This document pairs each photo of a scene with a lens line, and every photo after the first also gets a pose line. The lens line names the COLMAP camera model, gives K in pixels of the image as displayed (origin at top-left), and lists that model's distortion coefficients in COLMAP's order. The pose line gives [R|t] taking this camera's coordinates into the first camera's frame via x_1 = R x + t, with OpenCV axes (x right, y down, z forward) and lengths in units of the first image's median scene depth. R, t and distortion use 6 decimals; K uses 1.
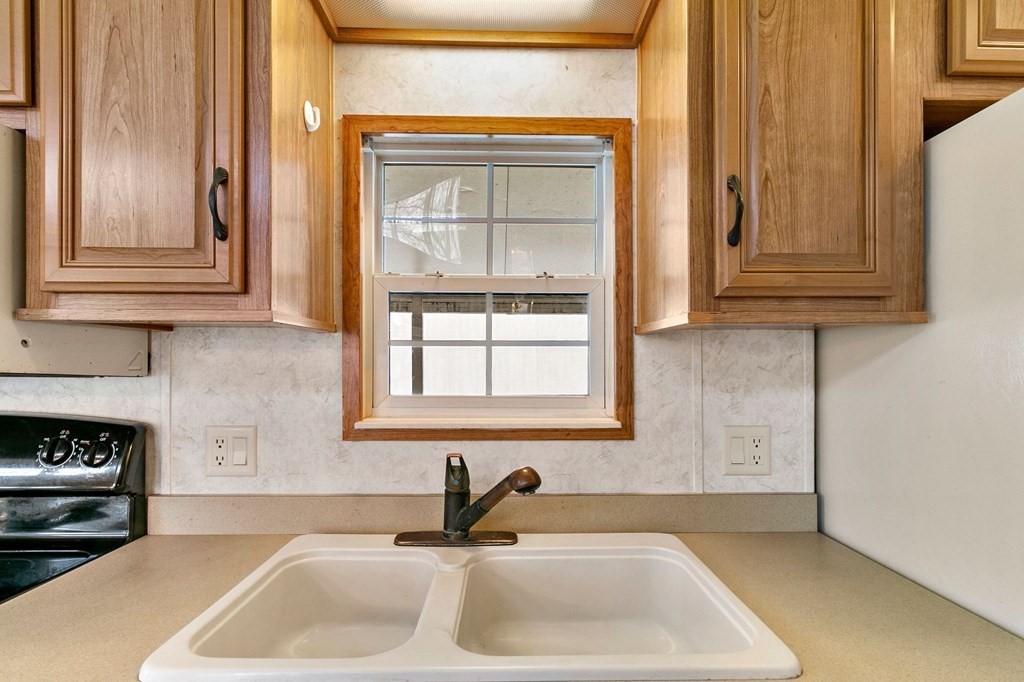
lens RADIAL K [[477.1, 0, 513.1], [0, 477.1, 356.0], [0, 0, 1]] dist [0.001565, 0.001916]
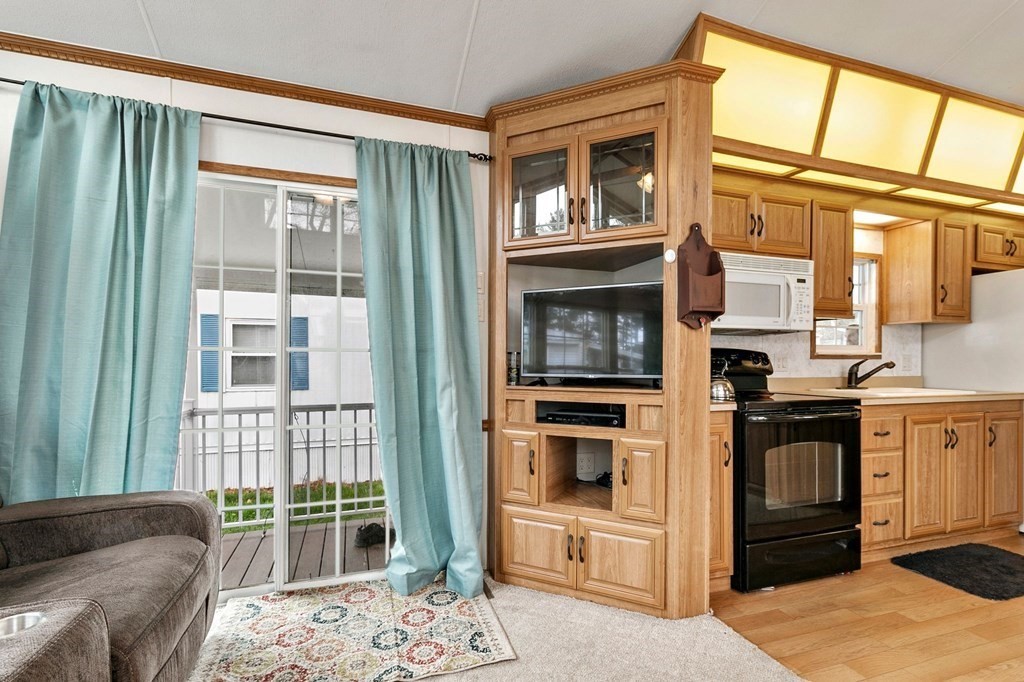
lens RADIAL K [[477.1, 0, 520.7], [0, 477.1, 359.8], [0, 0, 1]] dist [0.001565, 0.001916]
pose [[0.953906, -0.000745, 0.300105, -2.964170], [-0.009306, 0.999443, 0.032061, 0.105857], [-0.299961, -0.033376, 0.953367, -1.271116]]
